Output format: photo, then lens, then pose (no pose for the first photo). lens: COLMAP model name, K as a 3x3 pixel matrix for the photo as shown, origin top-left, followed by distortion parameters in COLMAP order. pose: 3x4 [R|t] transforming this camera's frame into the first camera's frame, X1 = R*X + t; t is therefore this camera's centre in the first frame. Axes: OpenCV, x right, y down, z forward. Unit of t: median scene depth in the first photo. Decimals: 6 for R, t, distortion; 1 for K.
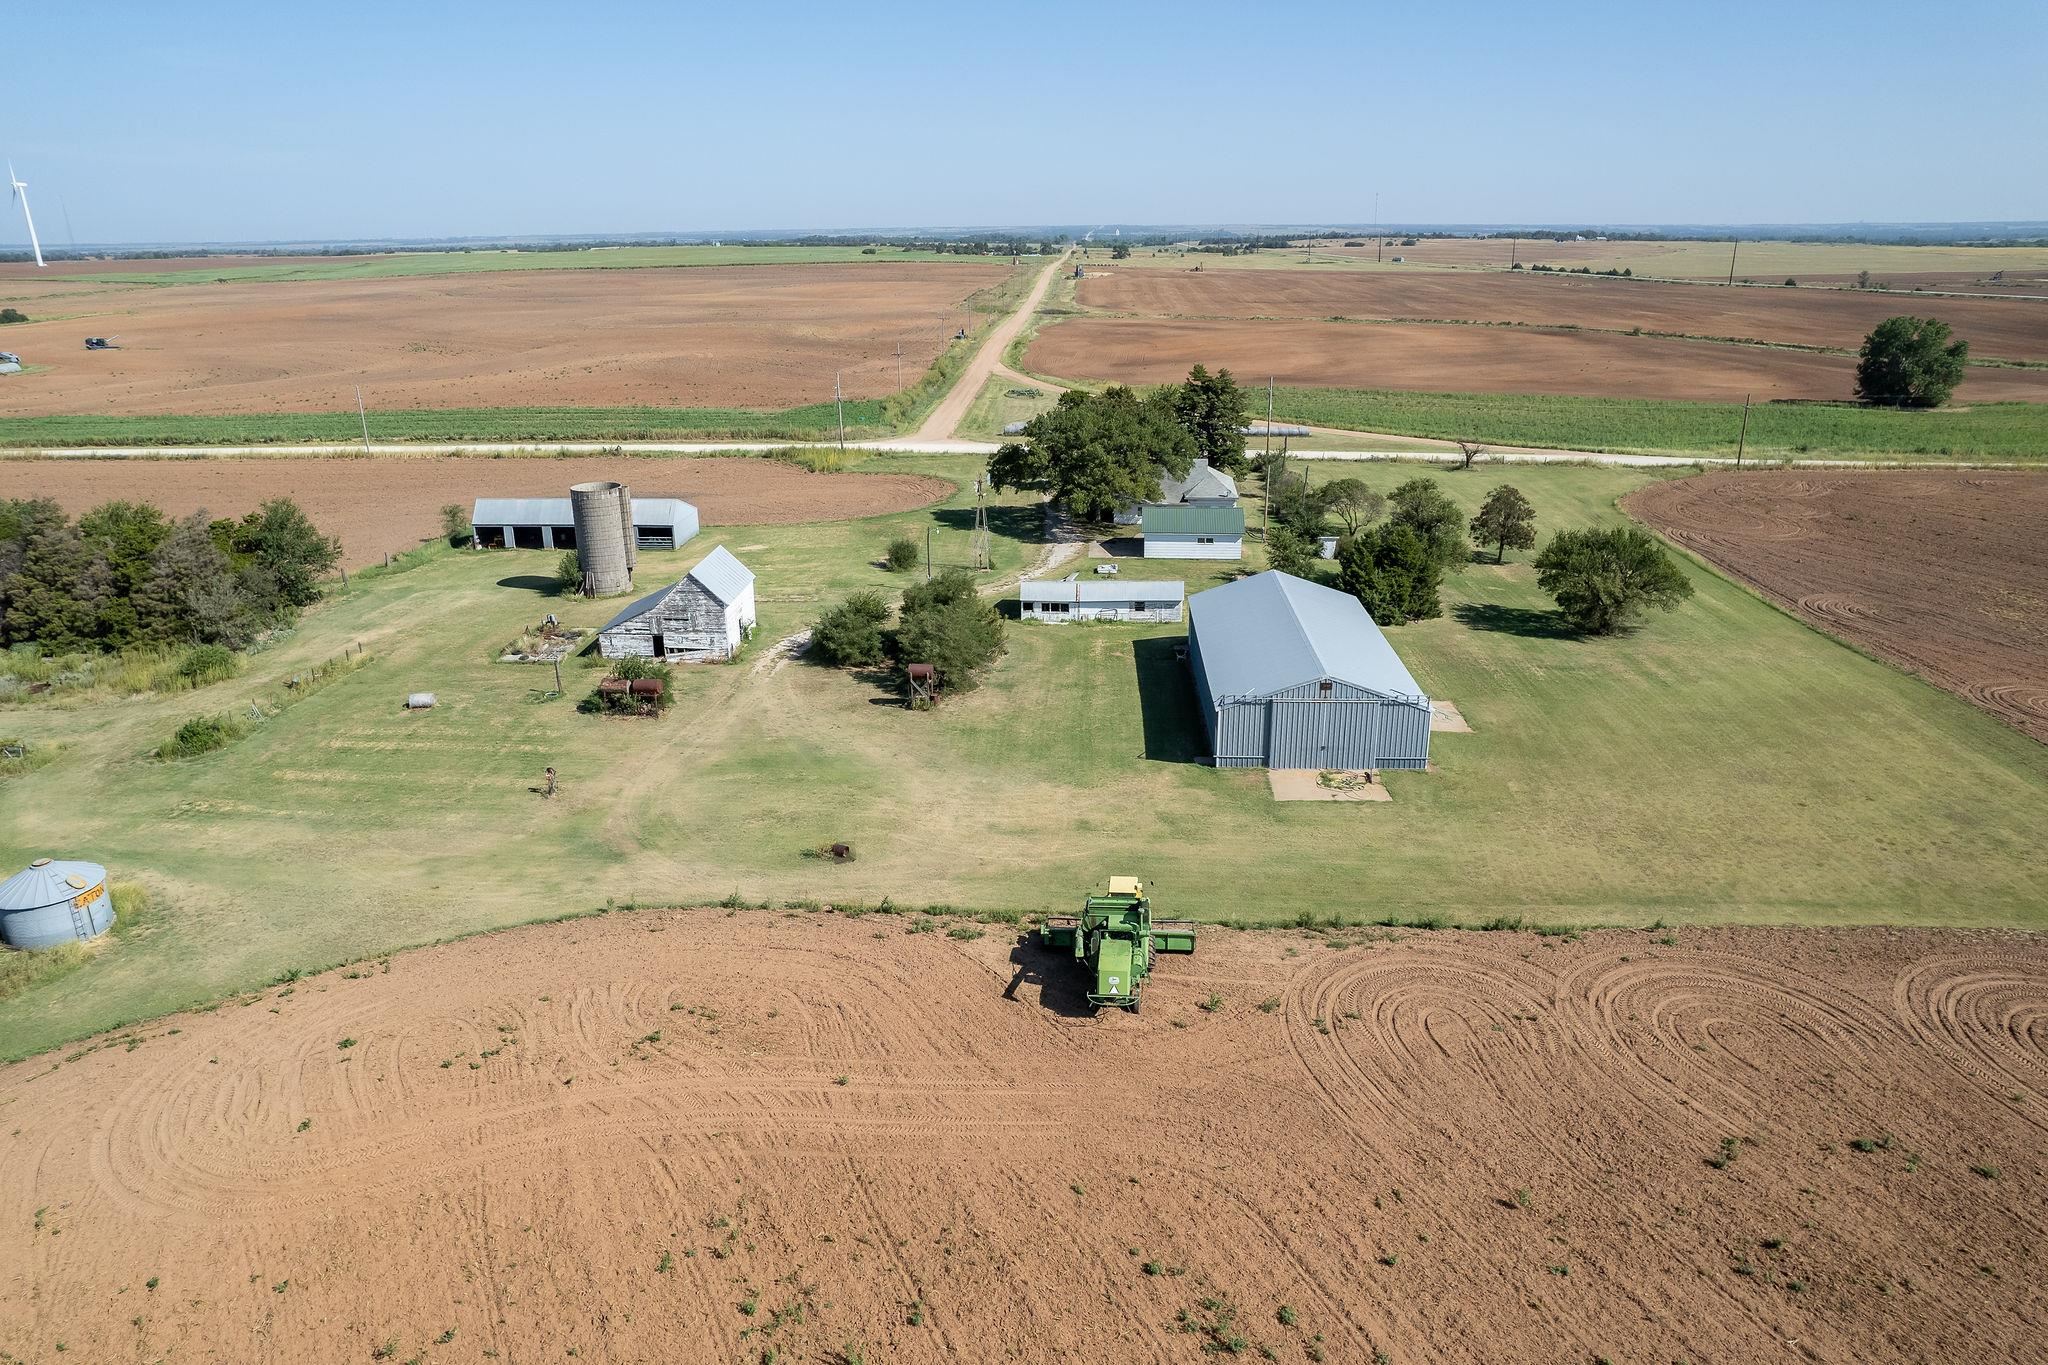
lens RADIAL K [[1310.1, 0, 1013.2], [0, 1310.1, 715.3], [0, 0, 1]] dist [-0.073129, 0.062383]
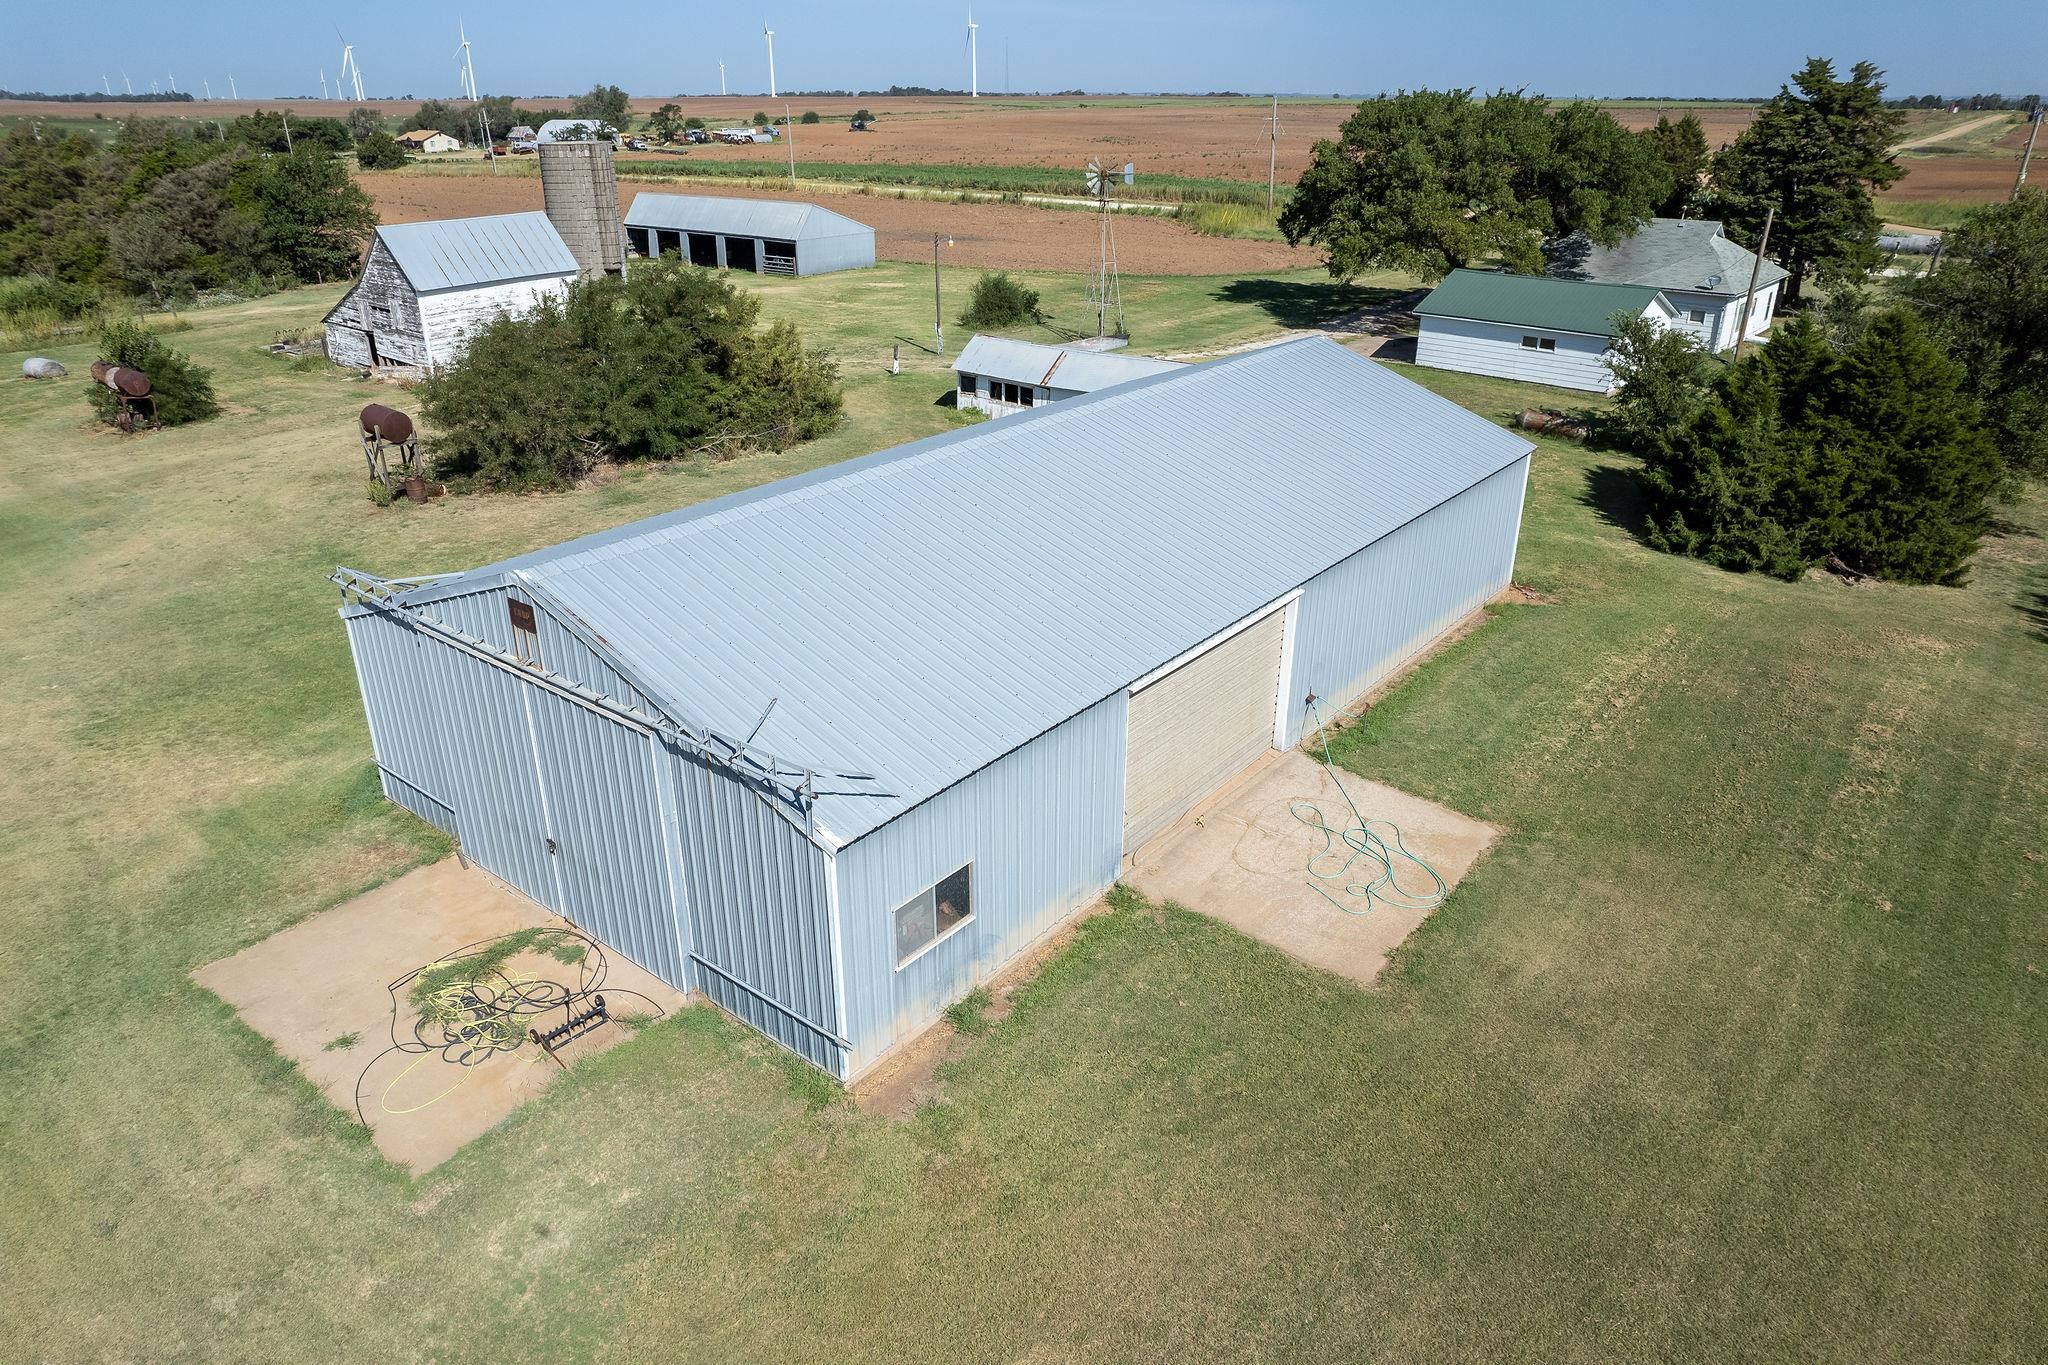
lens RADIAL K [[1310.1, 0, 1018.1], [0, 1310.1, 665.5], [0, 0, 1]] dist [-0.073129, 0.062383]
pose [[0.813441, 0.245772, -0.527172, 0.348251], [-0.212844, 0.969256, 0.123451, -0.049227], [0.541306, 0.011785, 0.840743, 0.651585]]
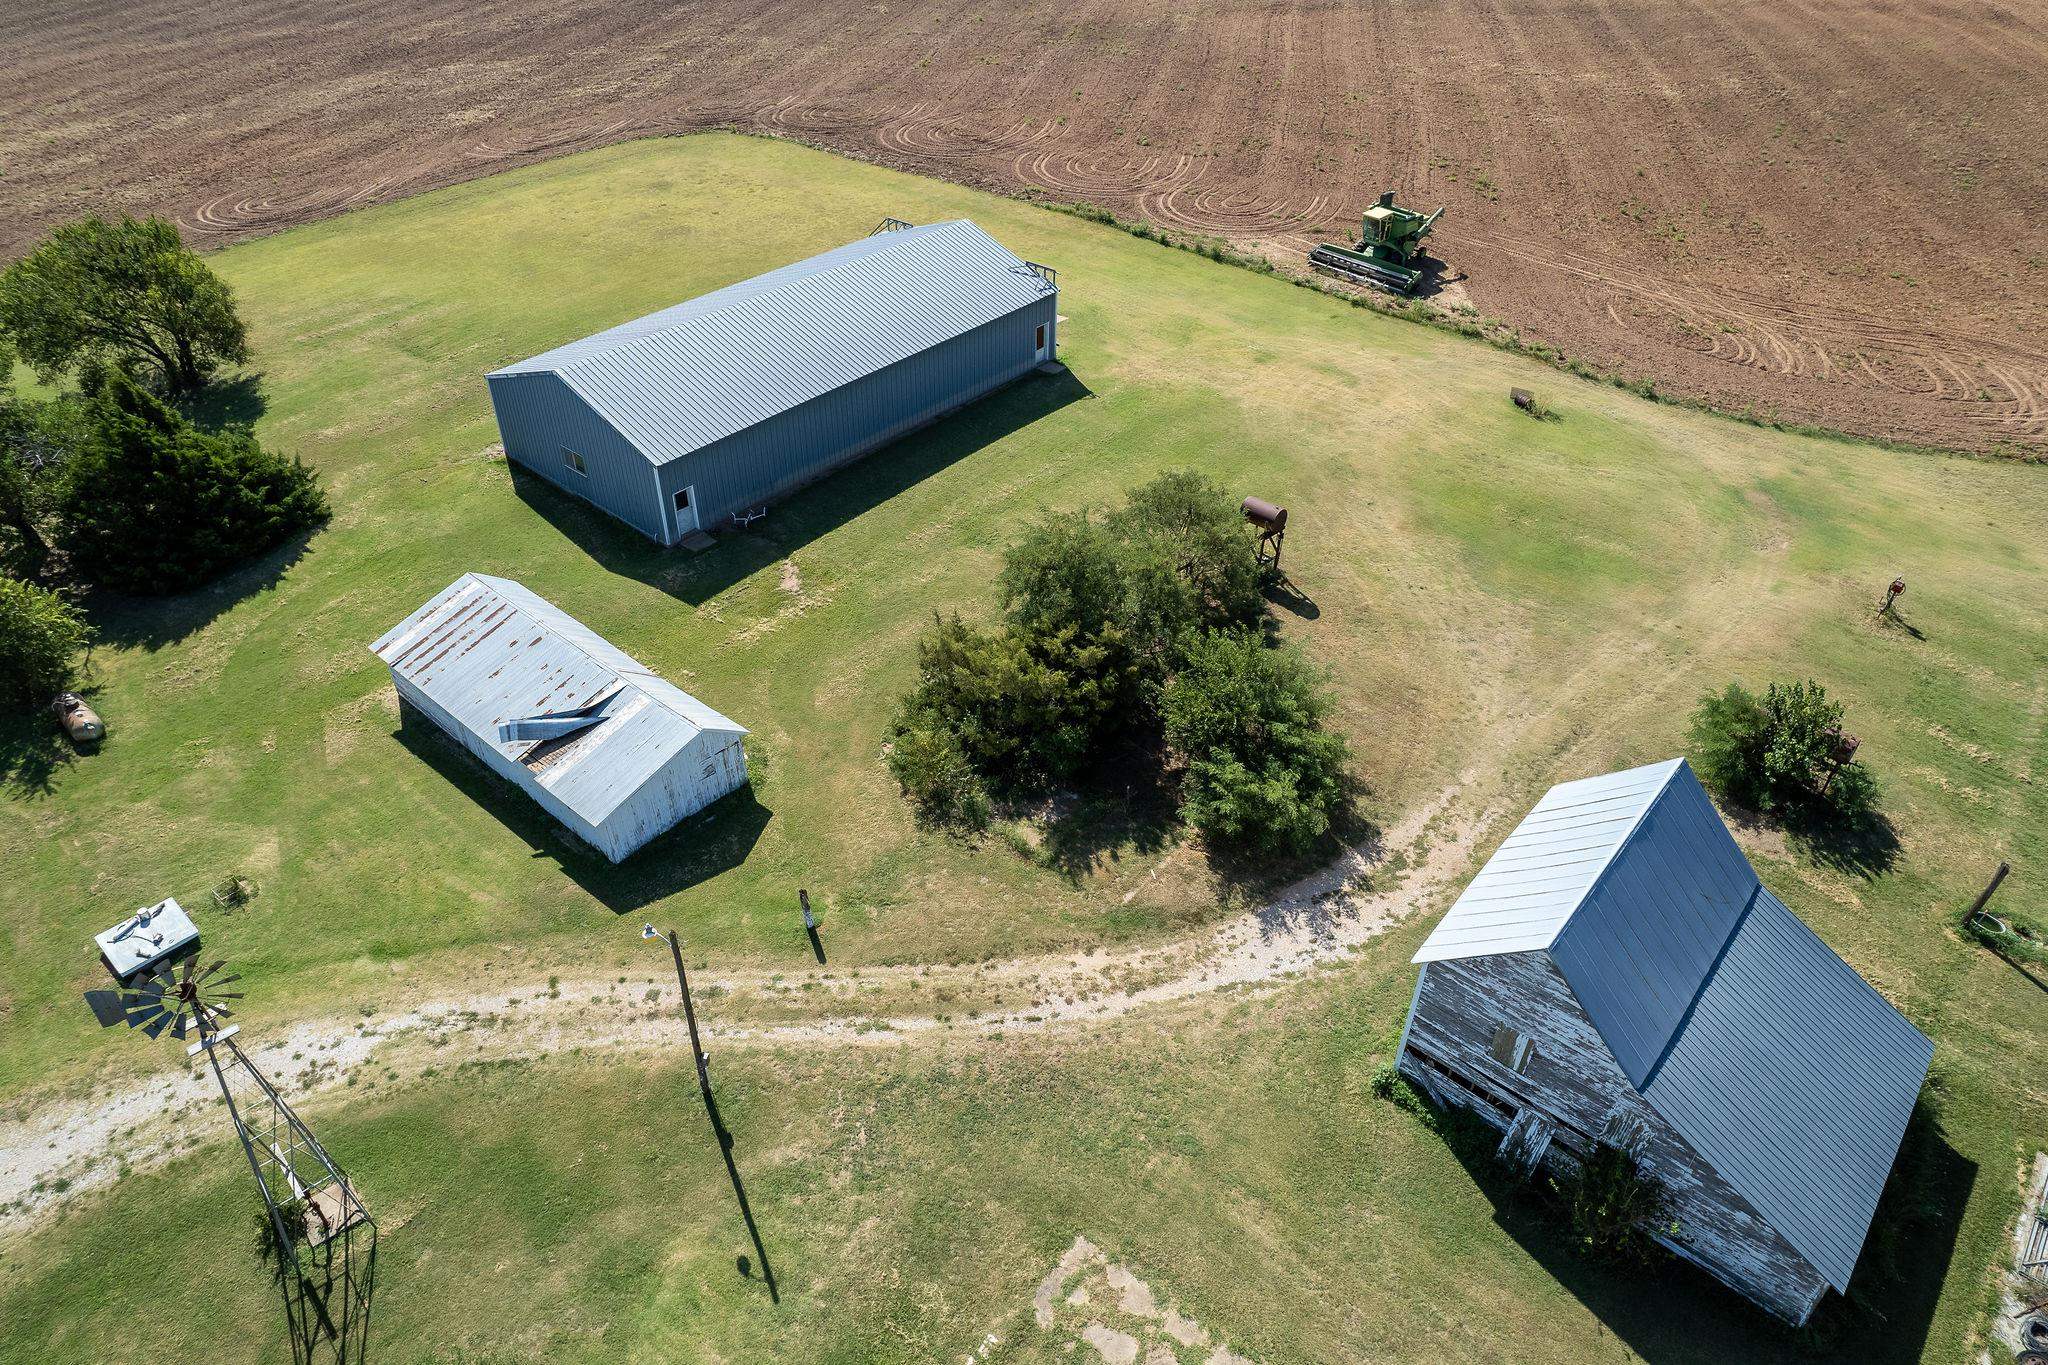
lens RADIAL K [[1310.1, 0, 1018.0], [0, 1310.1, 683.8], [0, 0, 1]] dist [-0.073129, 0.062383]
pose [[-0.789334, -0.370825, 0.489327, -0.264356], [0.220705, 0.572342, 0.789756, -0.421528], [-0.572923, 0.731378, -0.369926, 1.190271]]
